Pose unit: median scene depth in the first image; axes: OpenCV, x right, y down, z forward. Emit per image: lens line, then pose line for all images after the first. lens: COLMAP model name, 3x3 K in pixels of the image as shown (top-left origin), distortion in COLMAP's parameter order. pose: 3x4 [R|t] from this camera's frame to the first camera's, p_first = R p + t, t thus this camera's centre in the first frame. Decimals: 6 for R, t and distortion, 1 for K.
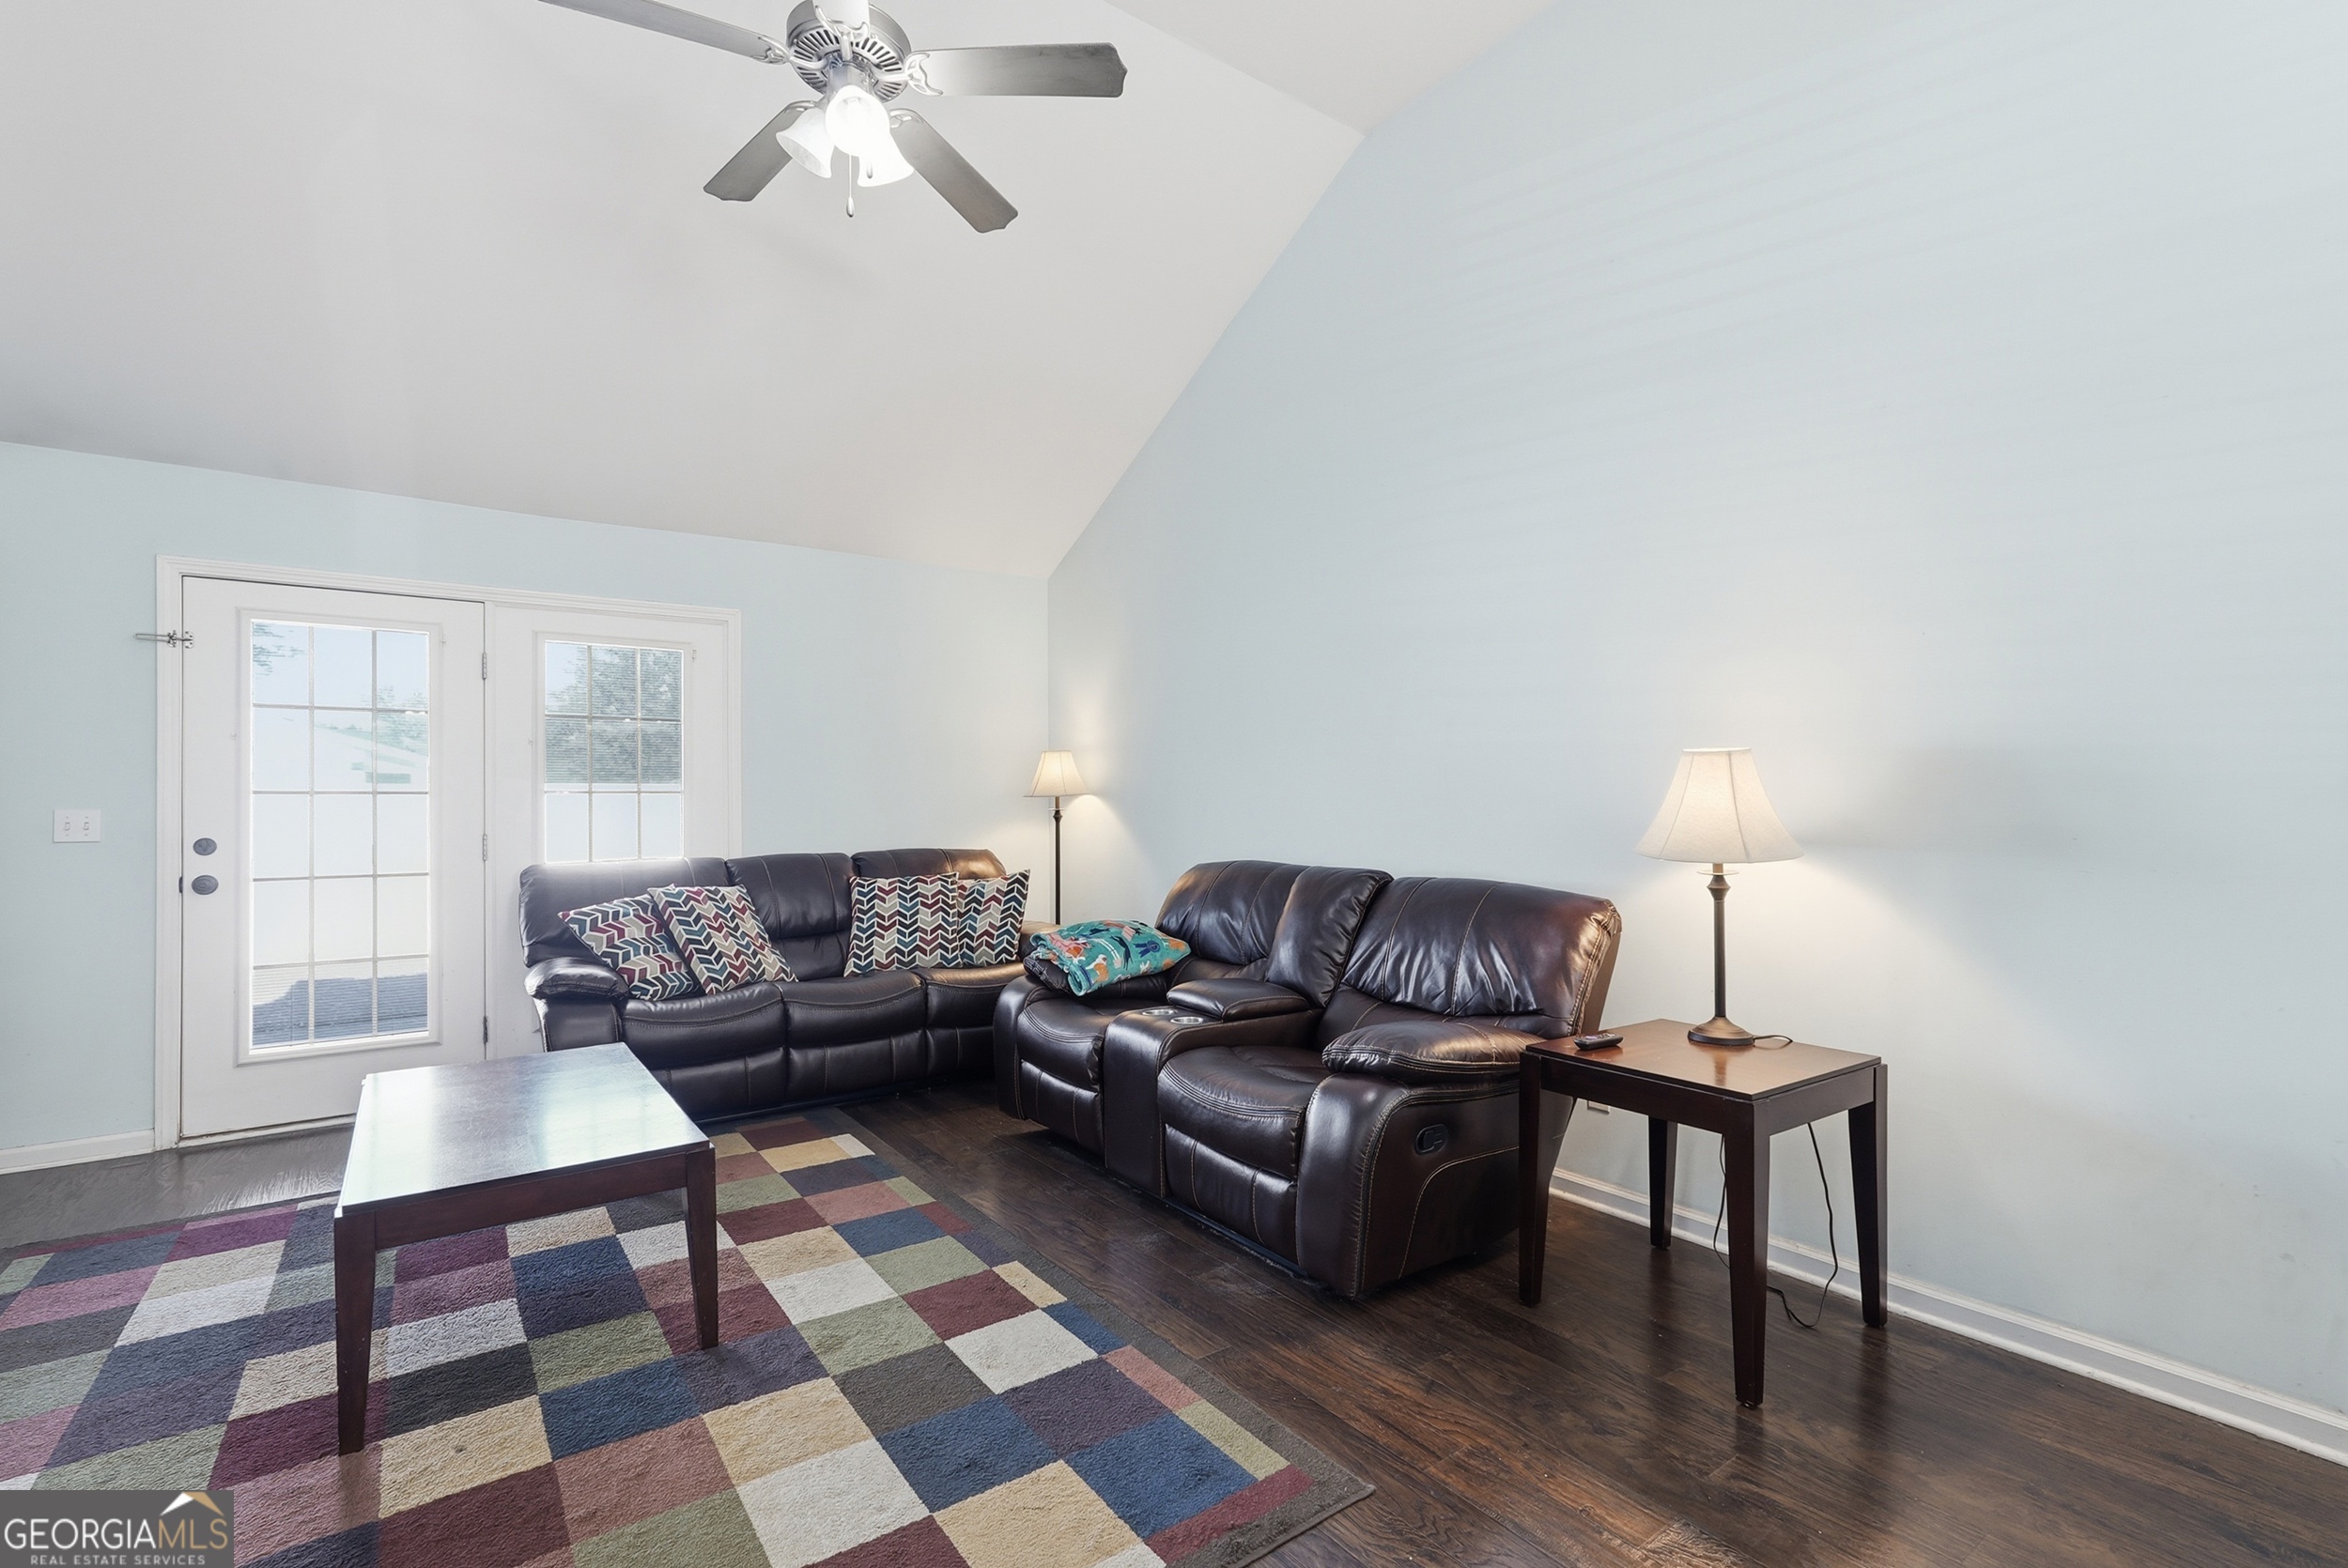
lens RADIAL K [[1039.8, 0, 1180.0], [0, 1039.8, 796.9], [0, 0, 1]] dist [-0.000628, 0.000052]
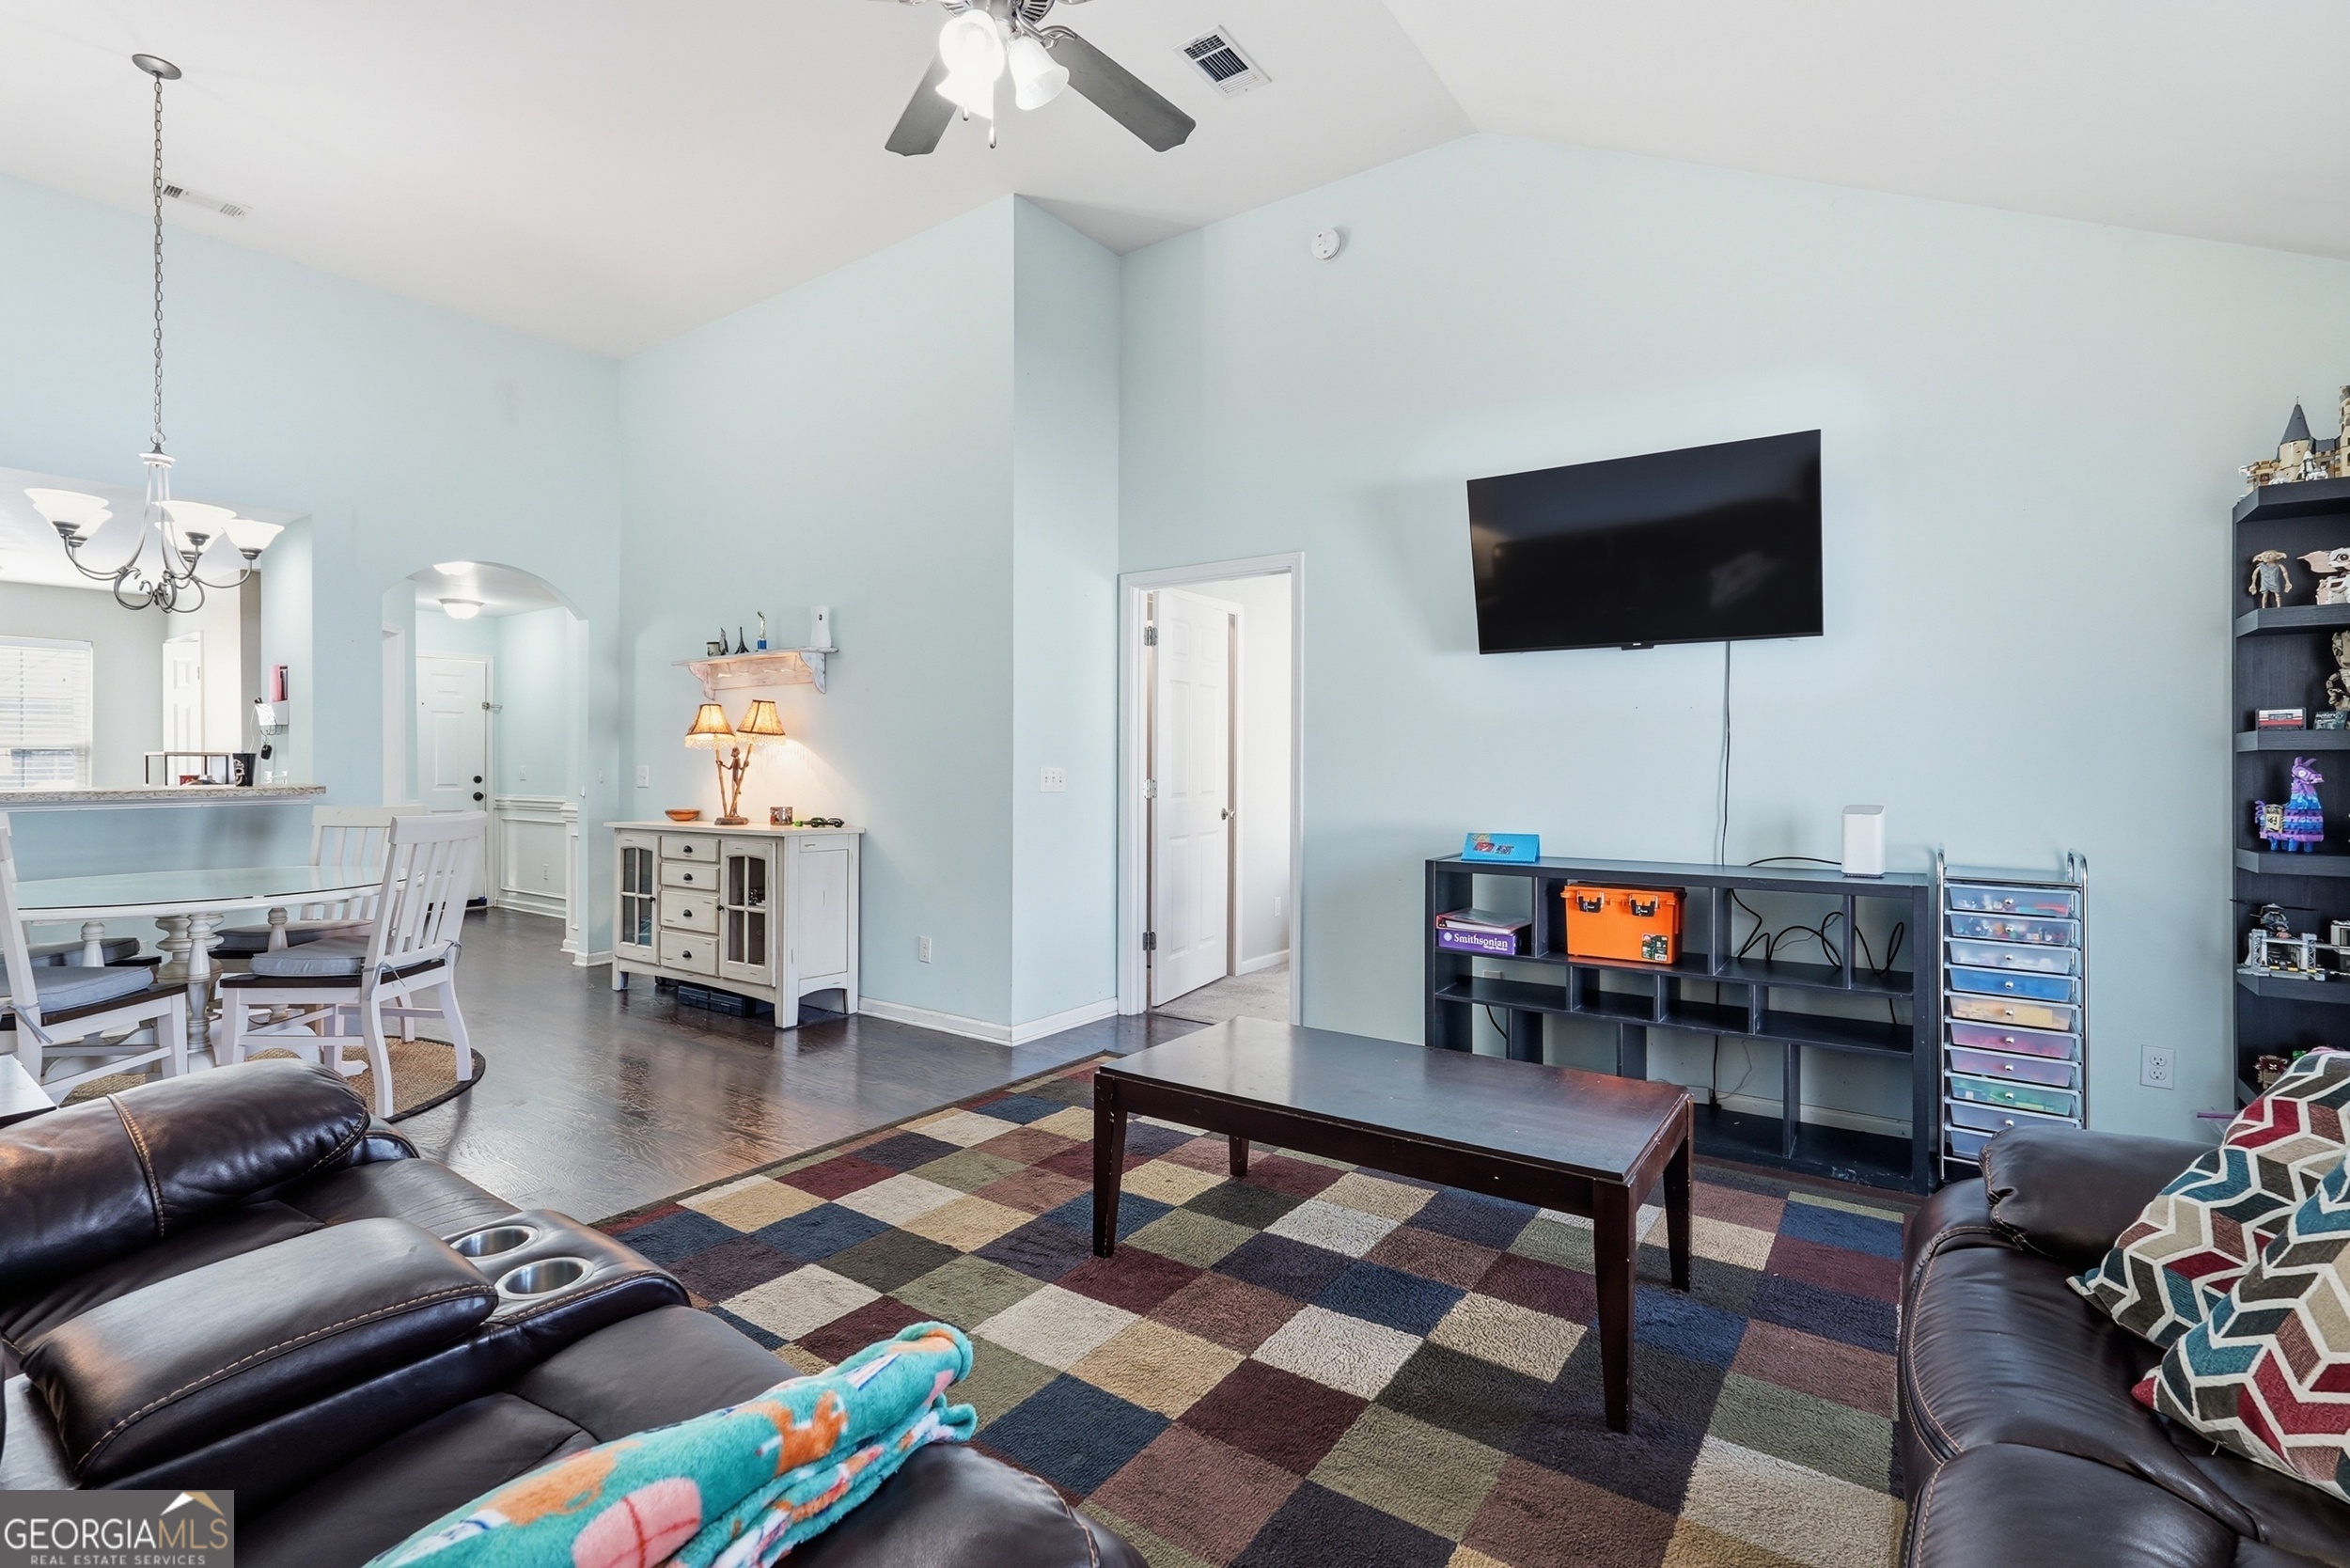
lens RADIAL K [[1053.7, 0, 1165.7], [0, 1053.7, 758.6], [0, 0, 1]] dist [-0.003332, 0.000092]
pose [[-0.943618, 0.004602, -0.331005, -0.090193], [0.009223, 0.999881, -0.012393, 0.011860], [0.330908, -0.014747, -0.943548, 1.246286]]
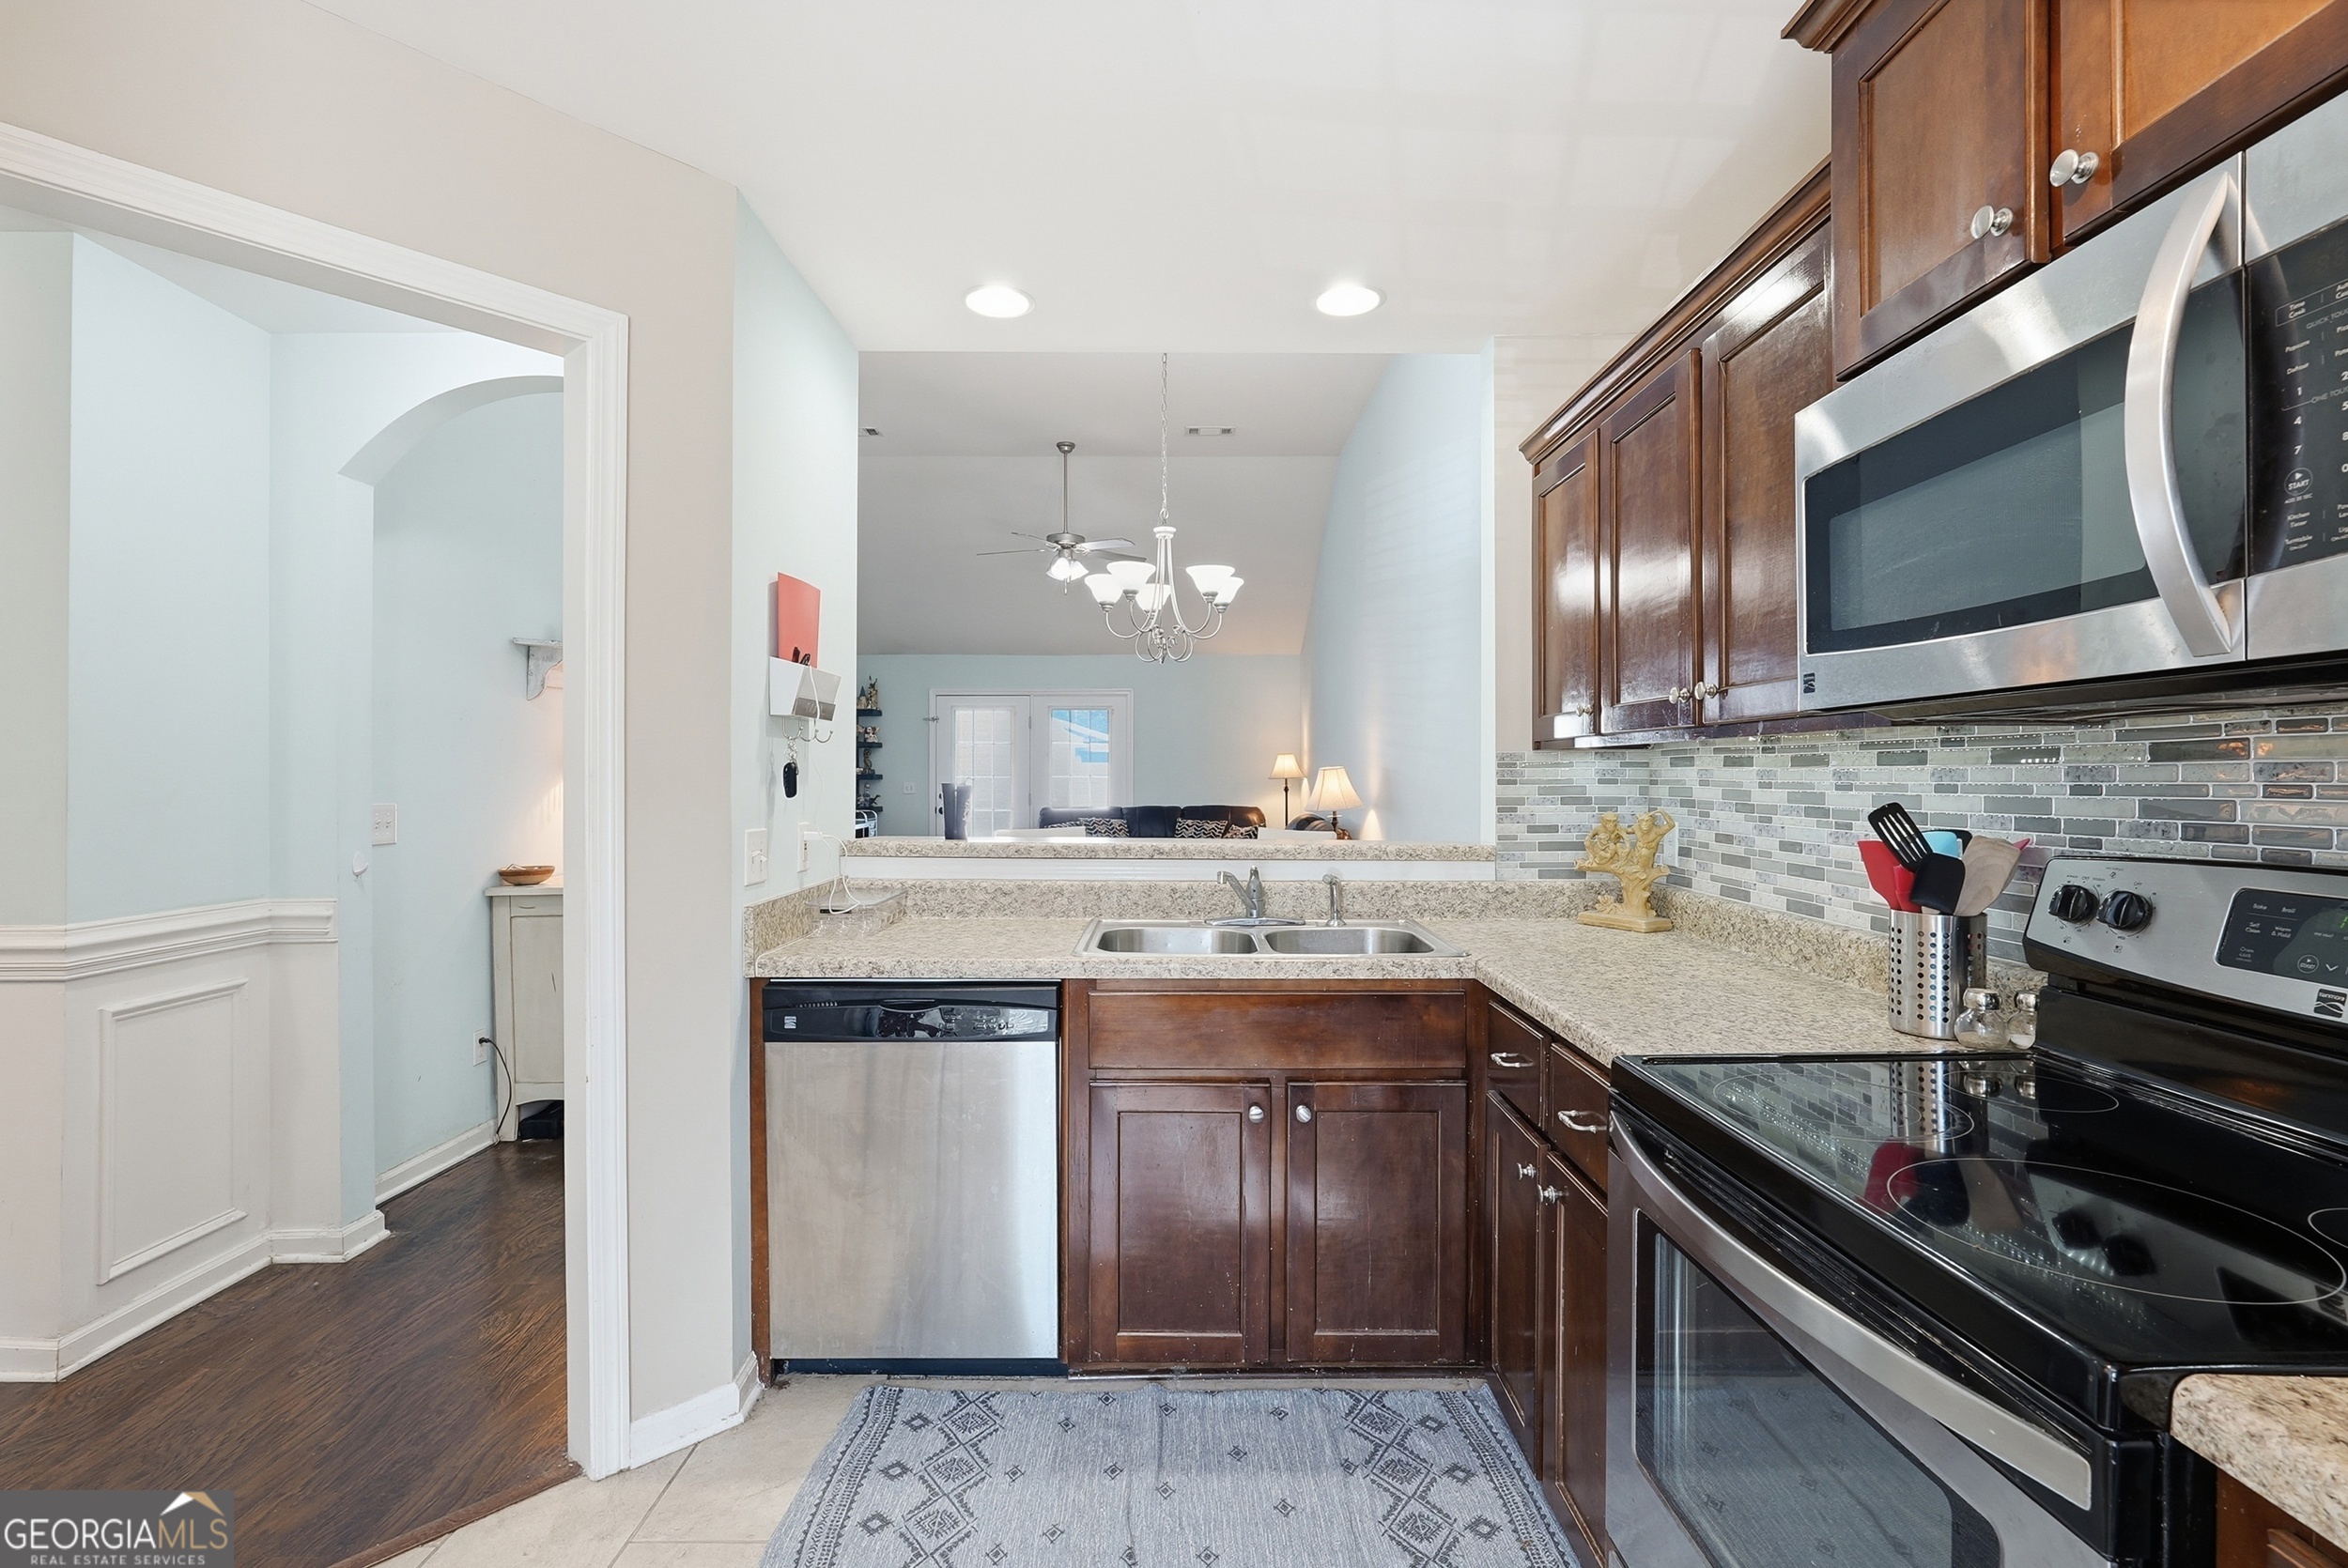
lens RADIAL K [[1087.8, 0, 1174.0], [0, 1087.8, 784.0], [0, 0, 1]] dist [-0.010085, 0.012031]
pose [[0.818590, 0.010550, -0.574281, 1.163067], [-0.002662, 0.999890, 0.014575, -0.025832], [0.574372, -0.010402, 0.818528, -0.959162]]
